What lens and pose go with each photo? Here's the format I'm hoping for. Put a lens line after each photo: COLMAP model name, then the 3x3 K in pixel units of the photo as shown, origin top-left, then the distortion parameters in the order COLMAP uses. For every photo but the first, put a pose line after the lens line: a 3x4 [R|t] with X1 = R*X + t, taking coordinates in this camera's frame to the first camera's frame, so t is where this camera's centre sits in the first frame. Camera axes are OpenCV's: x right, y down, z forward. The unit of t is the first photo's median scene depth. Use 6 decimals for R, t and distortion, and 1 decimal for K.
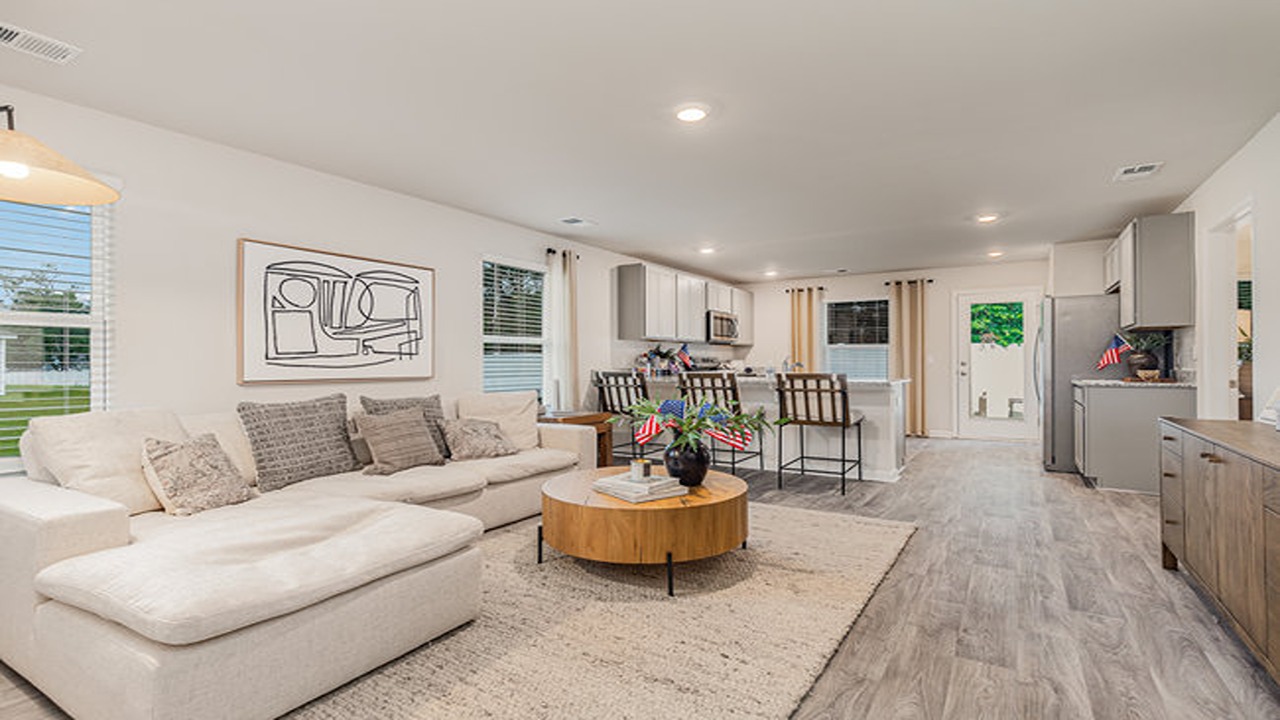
lens RADIAL K [[599.8, 0, 644.1], [0, 599.8, 365.8], [0, 0, 1]] dist [0.001271, 0.000541]
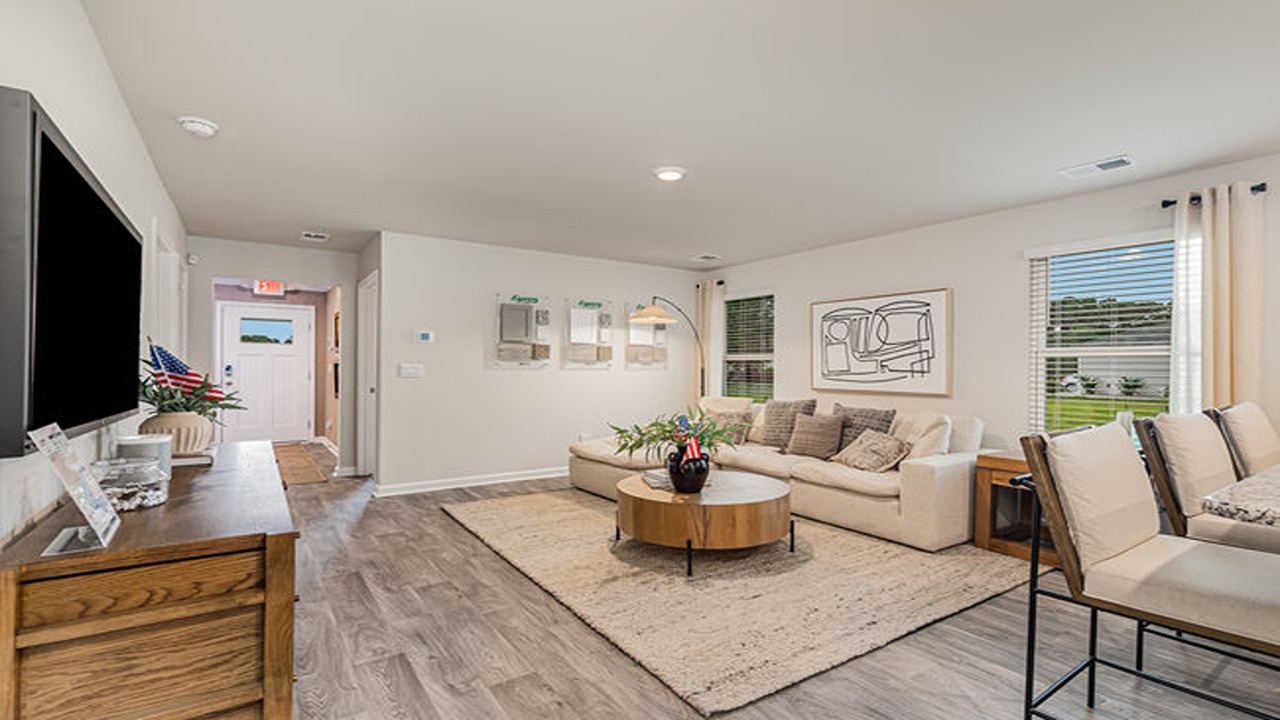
lens RADIAL K [[589.7, 0, 638.5], [0, 589.7, 354.1], [0, 0, 1]] dist [0.000932, -0.000627]
pose [[-0.420885, -0.021110, -0.906869, 0.995064], [-0.007377, 0.999776, -0.019849, -0.033380], [0.907084, -0.001664, -0.420946, 1.222508]]
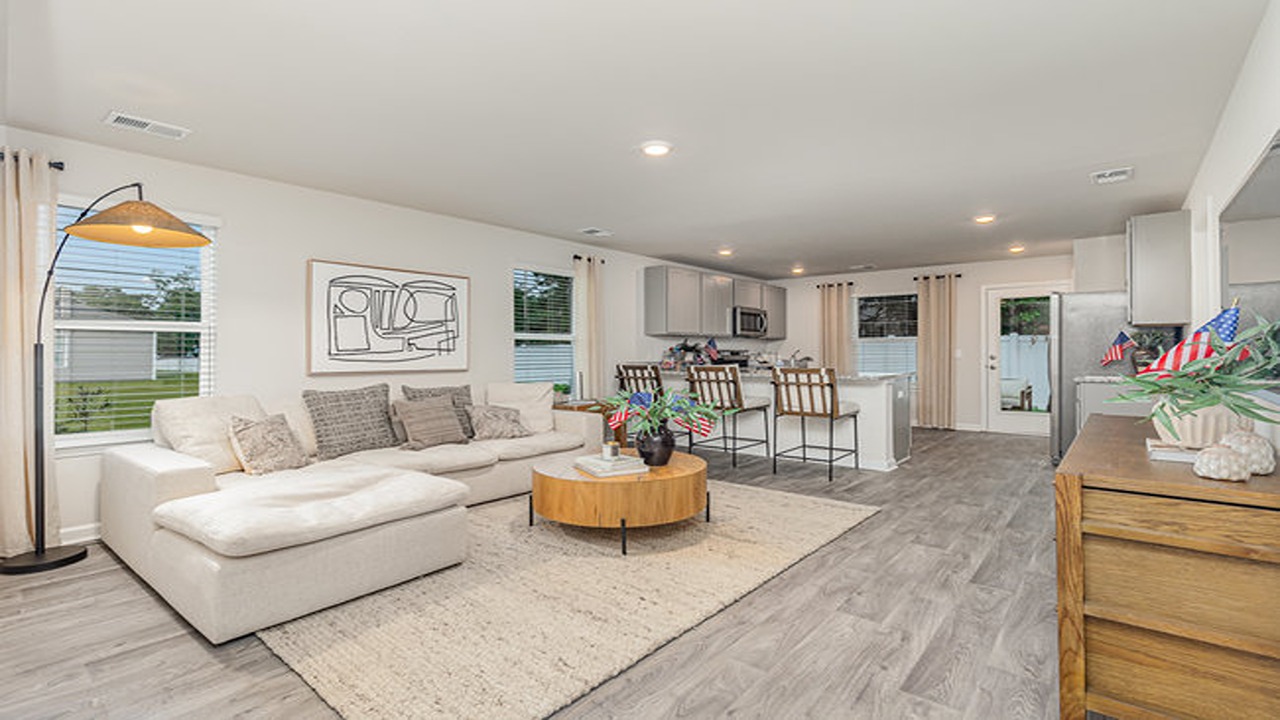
lens RADIAL K [[589.7, 0, 638.5], [0, 589.7, 354.1], [0, 0, 1]] dist [0.000932, -0.000627]
pose [[0.991217, 0.002865, -0.132218, 0.169187], [-0.003051, 0.999995, -0.001210, -0.013894], [0.132213, 0.001603, 0.991220, -0.128377]]
